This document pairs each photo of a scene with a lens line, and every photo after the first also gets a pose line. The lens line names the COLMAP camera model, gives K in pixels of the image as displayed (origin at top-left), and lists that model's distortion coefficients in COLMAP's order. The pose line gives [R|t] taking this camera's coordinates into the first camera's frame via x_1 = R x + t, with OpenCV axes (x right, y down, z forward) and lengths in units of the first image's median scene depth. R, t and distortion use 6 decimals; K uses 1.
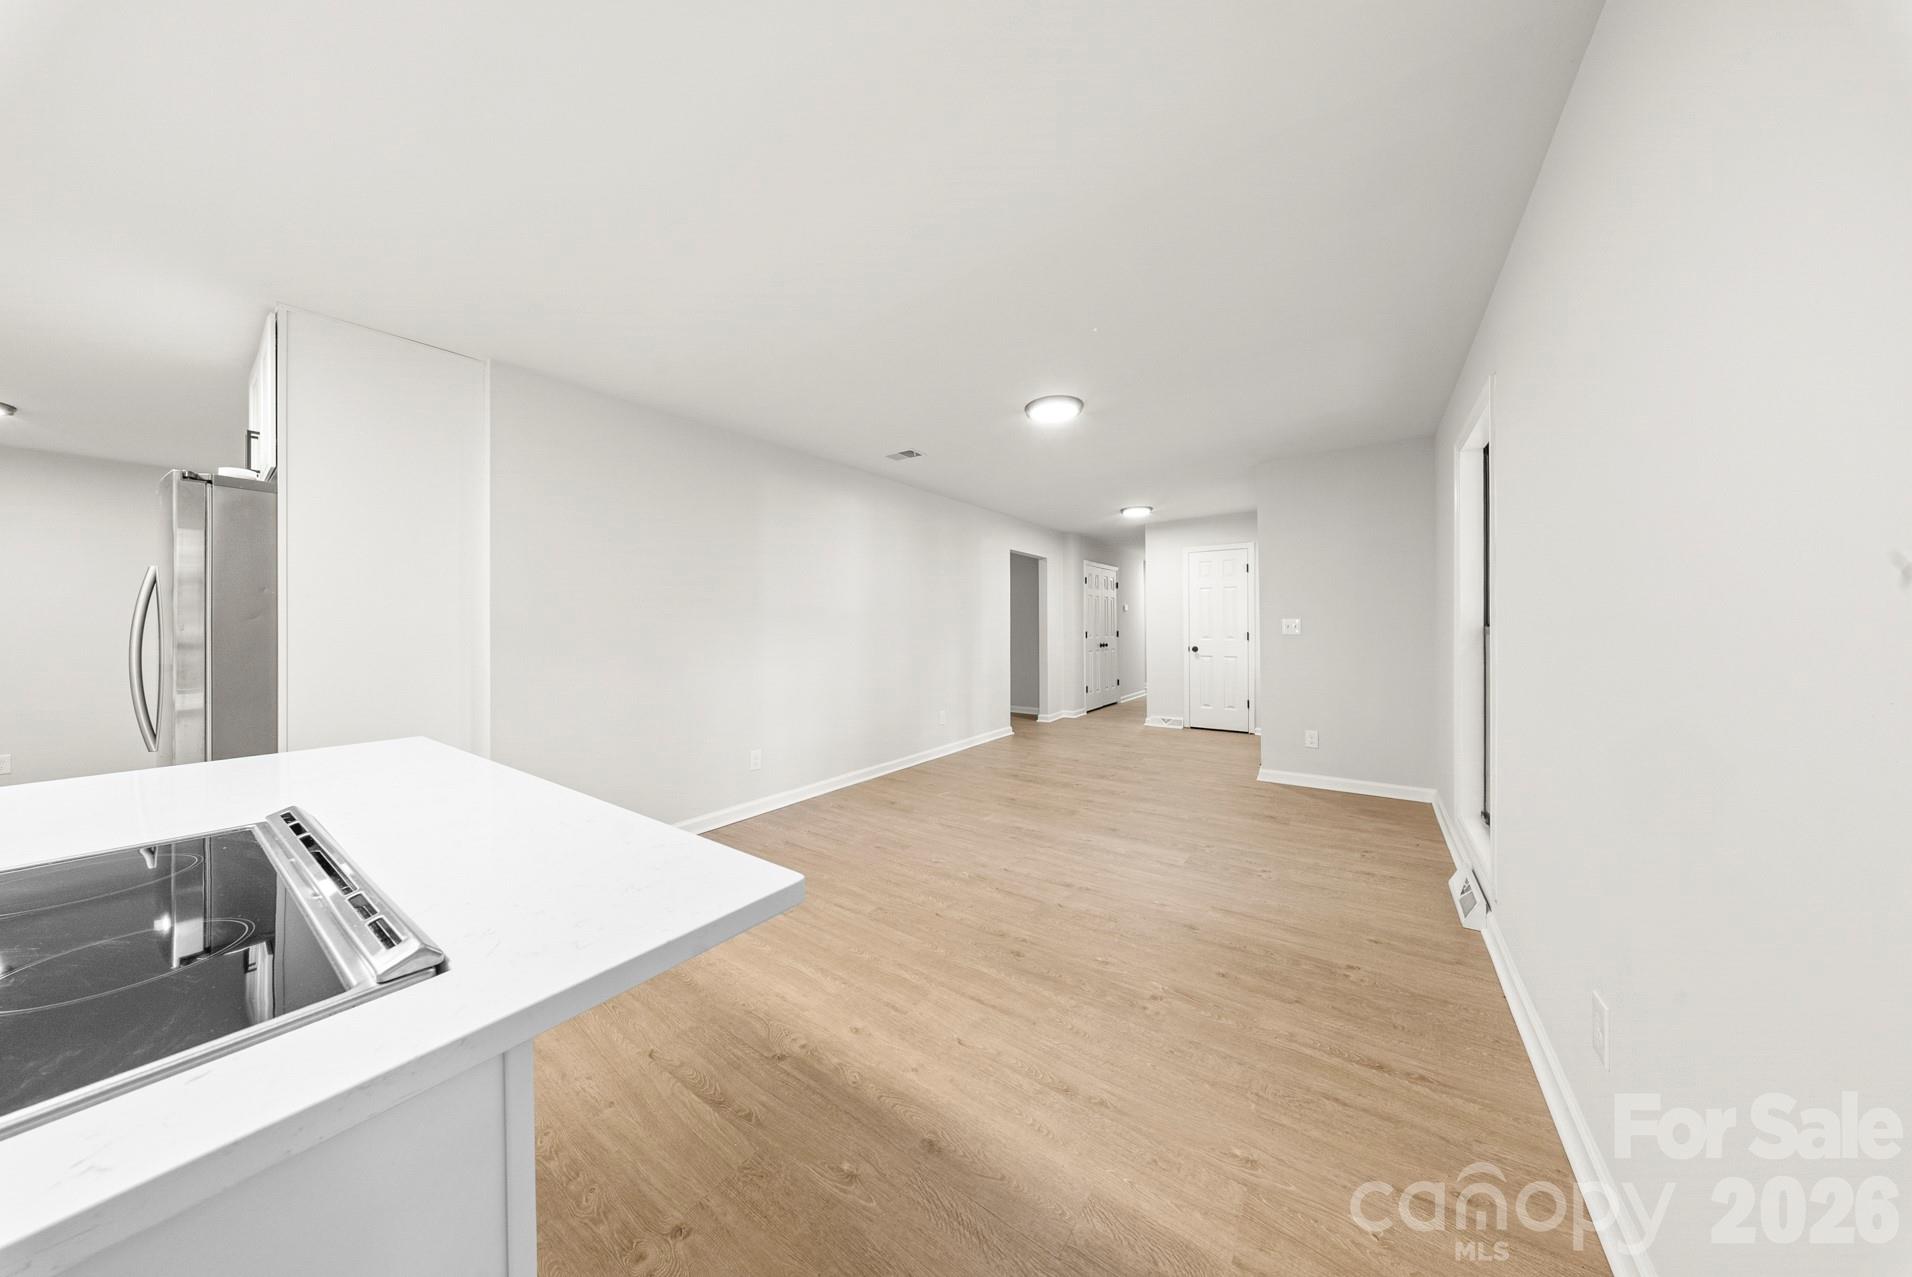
lens RADIAL K [[575.8, 0, 954.0], [0, 575.8, 628.4], [0, 0, 1]] dist [-0.004544, -0.000908]
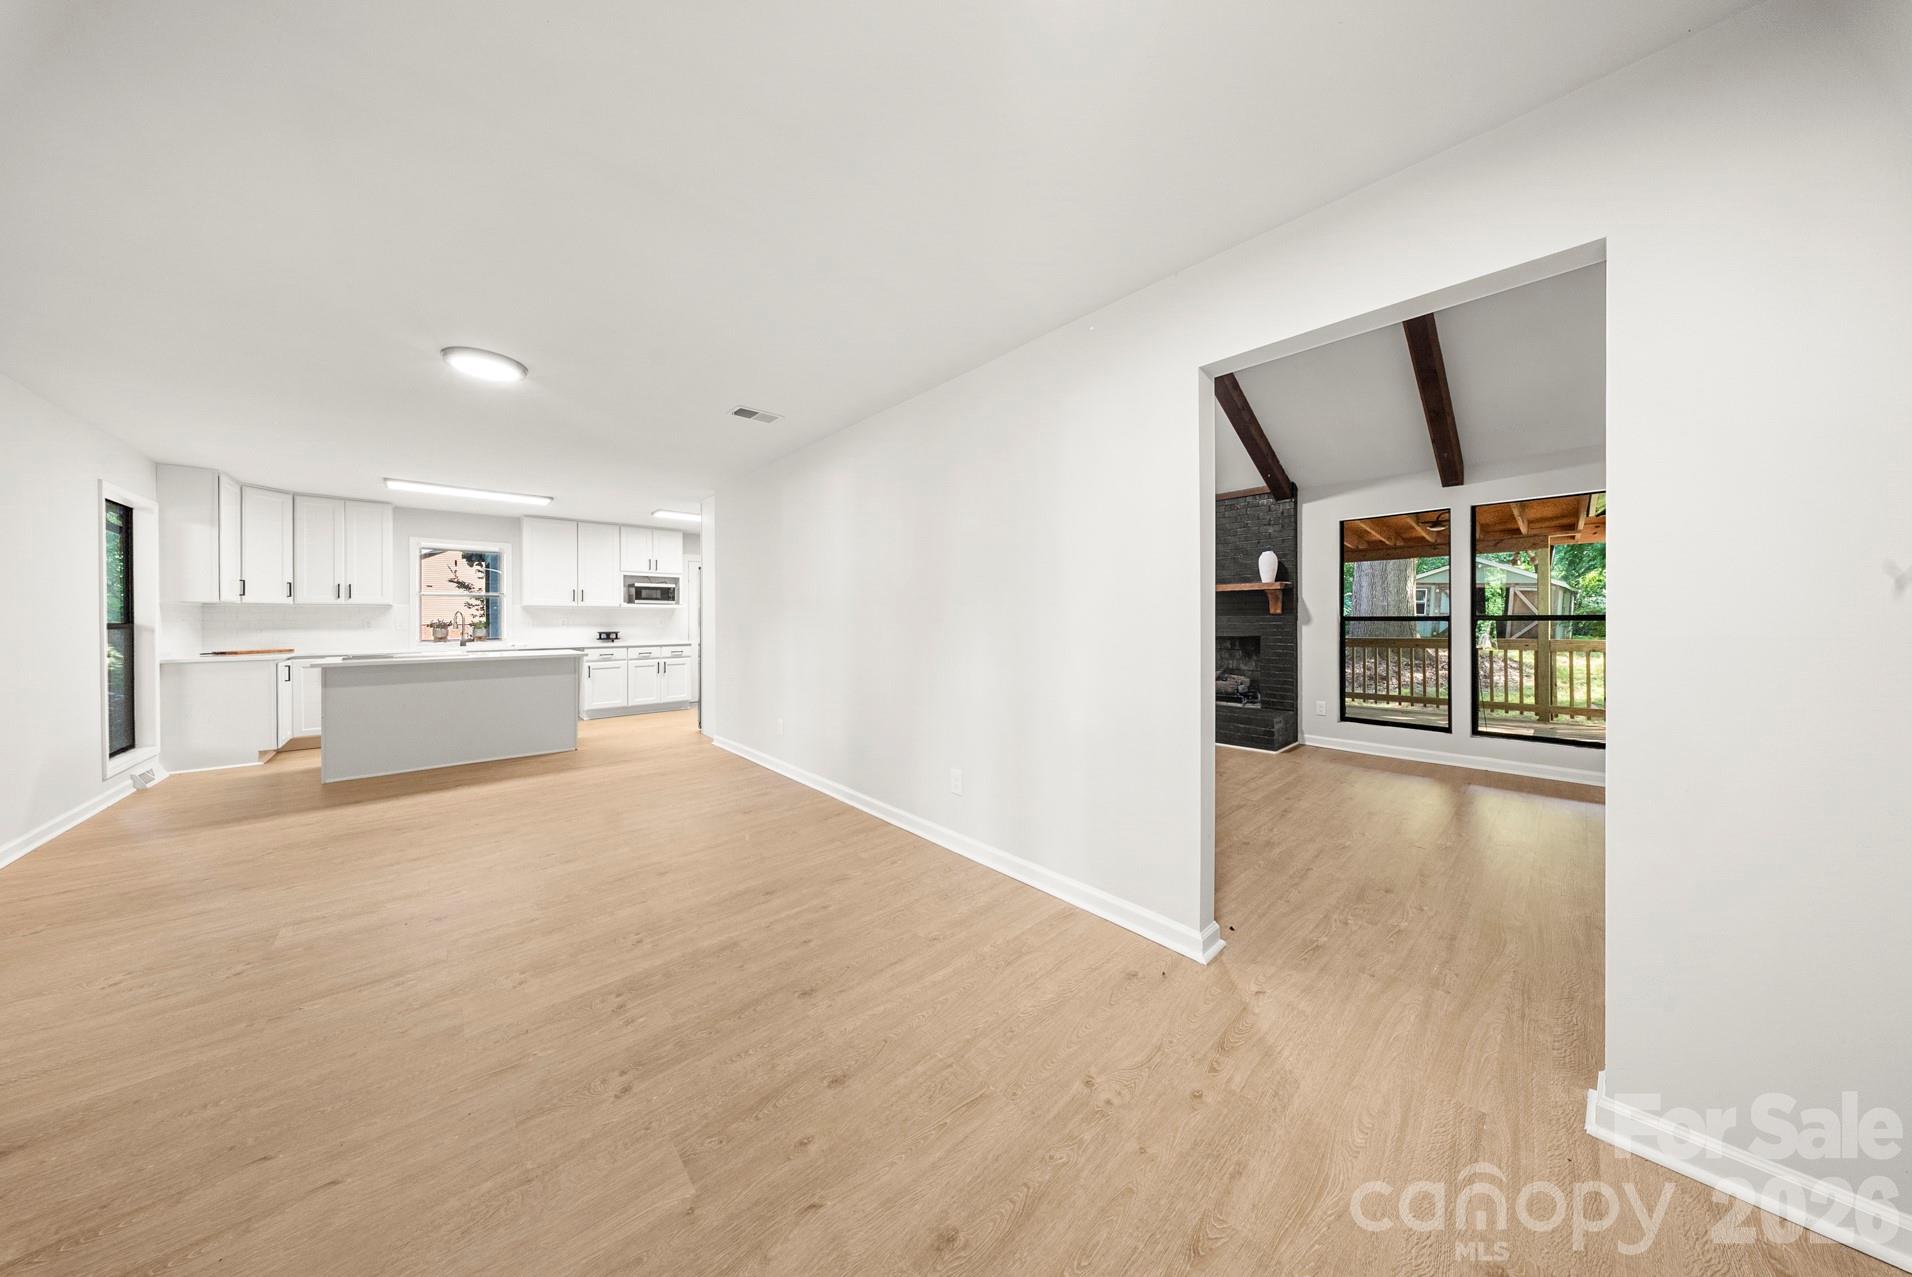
lens RADIAL K [[575.8, 0, 956.0], [0, 575.8, 619.0], [0, 0, 1]] dist [-0.004544, -0.000908]
pose [[-0.220018, 0.004664, -0.975485, 0.759897], [0.008694, 0.999958, 0.002820, 0.001135], [0.975457, -0.007860, -0.220049, 1.658844]]
